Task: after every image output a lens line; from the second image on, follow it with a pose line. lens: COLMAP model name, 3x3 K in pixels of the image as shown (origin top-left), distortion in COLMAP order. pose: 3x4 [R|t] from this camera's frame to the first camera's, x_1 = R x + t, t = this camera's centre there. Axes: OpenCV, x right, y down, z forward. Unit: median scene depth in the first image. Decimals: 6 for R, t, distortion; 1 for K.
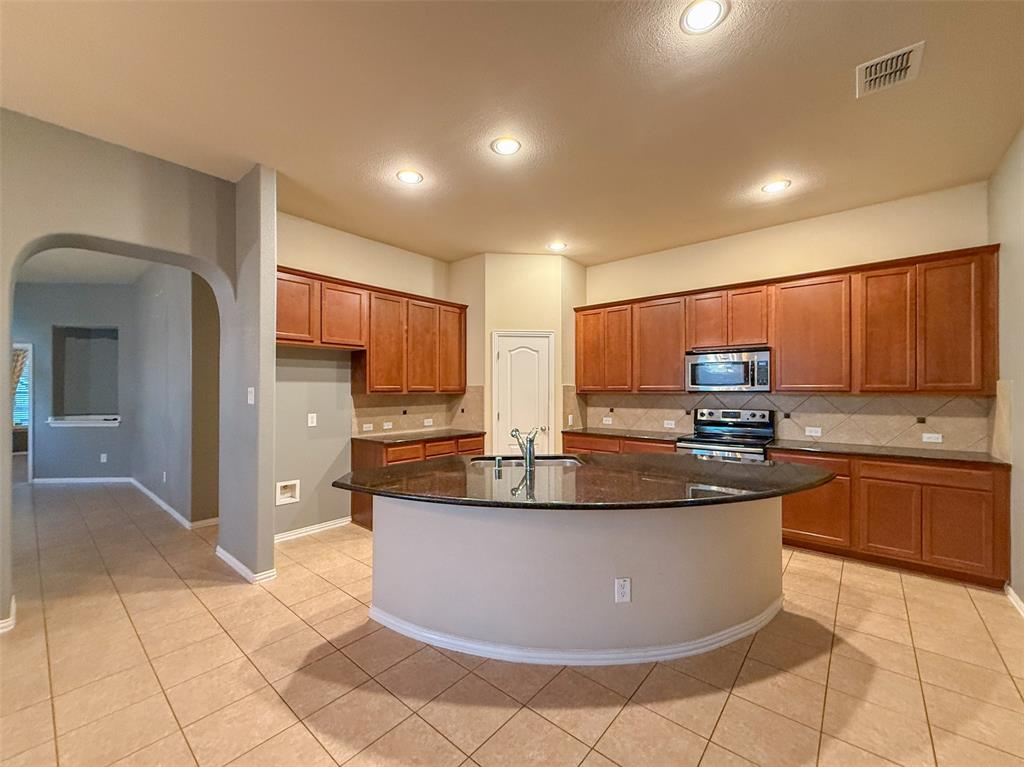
lens RADIAL K [[401.9, 0, 429.8], [0, 401.9, 390.1], [0, 0, 1]] dist [0.000485, 0.000080]
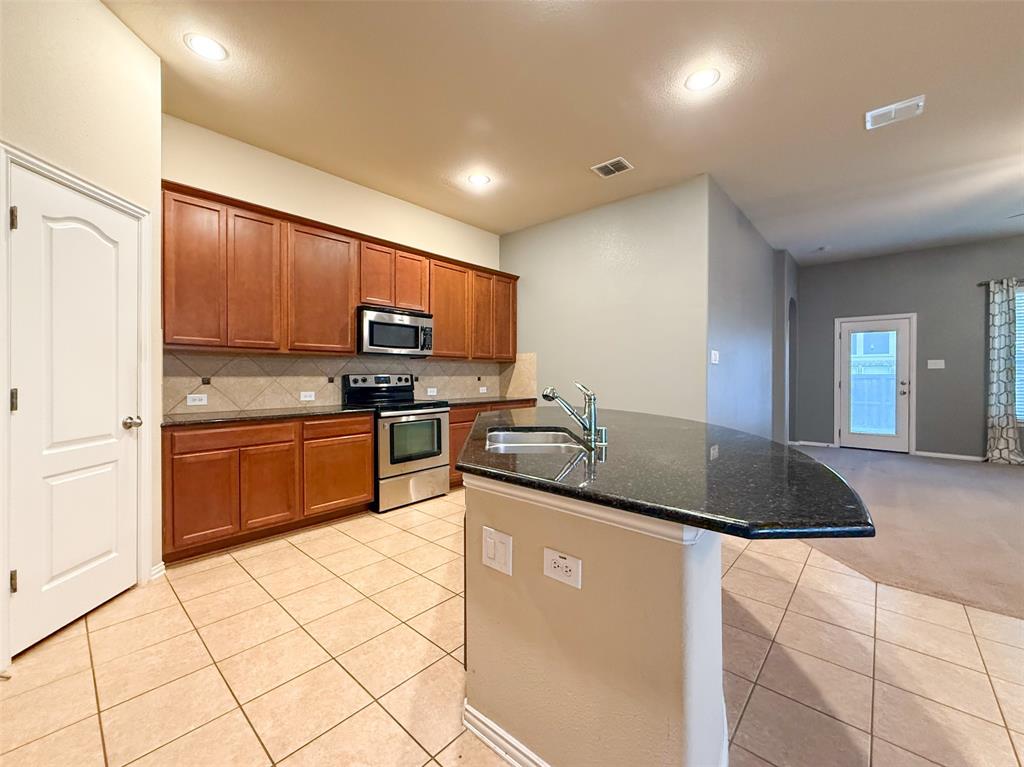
lens RADIAL K [[419.2, 0, 575.3], [0, 419.2, 379.1], [0, 0, 1]] dist [-0.000499, -0.000055]
pose [[-0.164272, -0.005470, 0.986400, -0.343001], [-0.002142, 0.999984, 0.005189, 0.059683], [-0.986413, -0.001260, -0.164281, 0.799267]]
